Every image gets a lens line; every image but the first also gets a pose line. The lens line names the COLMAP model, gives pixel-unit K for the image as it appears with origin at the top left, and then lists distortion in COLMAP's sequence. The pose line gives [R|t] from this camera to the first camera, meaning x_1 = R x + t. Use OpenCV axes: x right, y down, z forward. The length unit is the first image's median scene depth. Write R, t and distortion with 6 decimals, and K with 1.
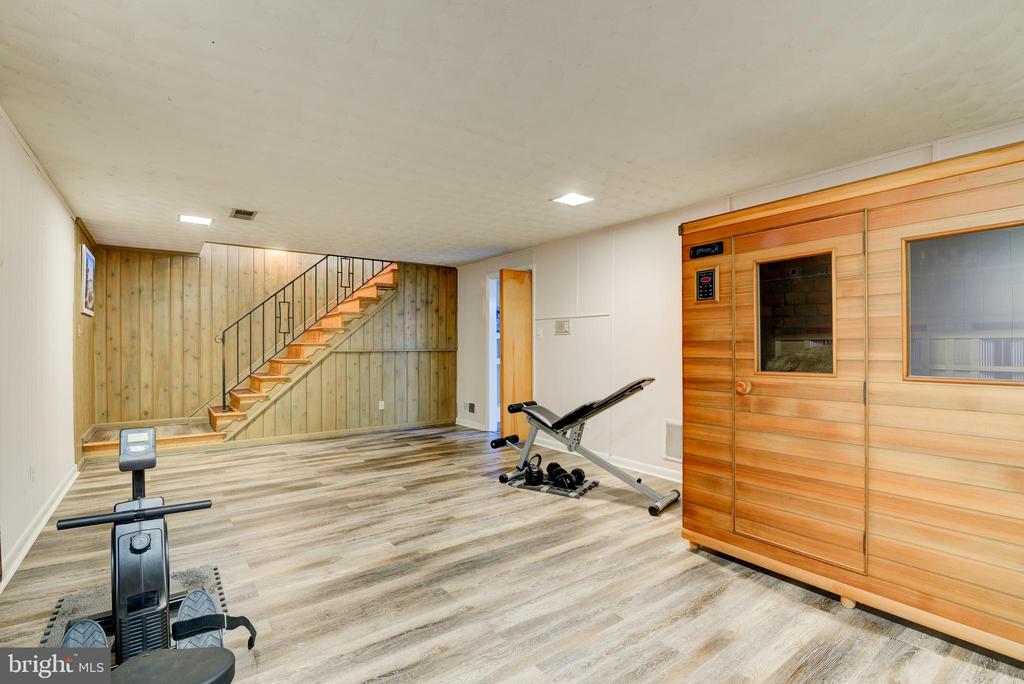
lens RADIAL K [[467.2, 0, 511.3], [0, 467.2, 346.7], [0, 0, 1]] dist [-0.016193, -0.000086]
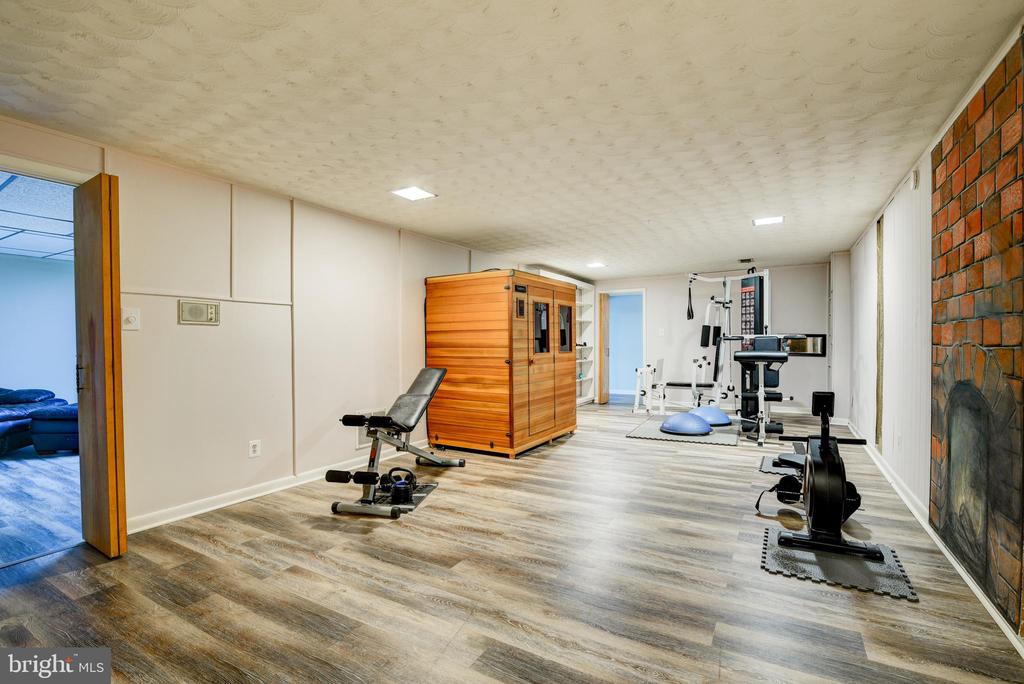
lens RADIAL K [[467.2, 0, 511.3], [0, 467.2, 346.7], [0, 0, 1]] dist [-0.016193, -0.000086]
pose [[-0.393168, 0.000170, 0.919467, -0.918311], [0.009923, 0.999943, 0.004058, 0.008822], [-0.919413, 0.010720, -0.393147, 1.291231]]
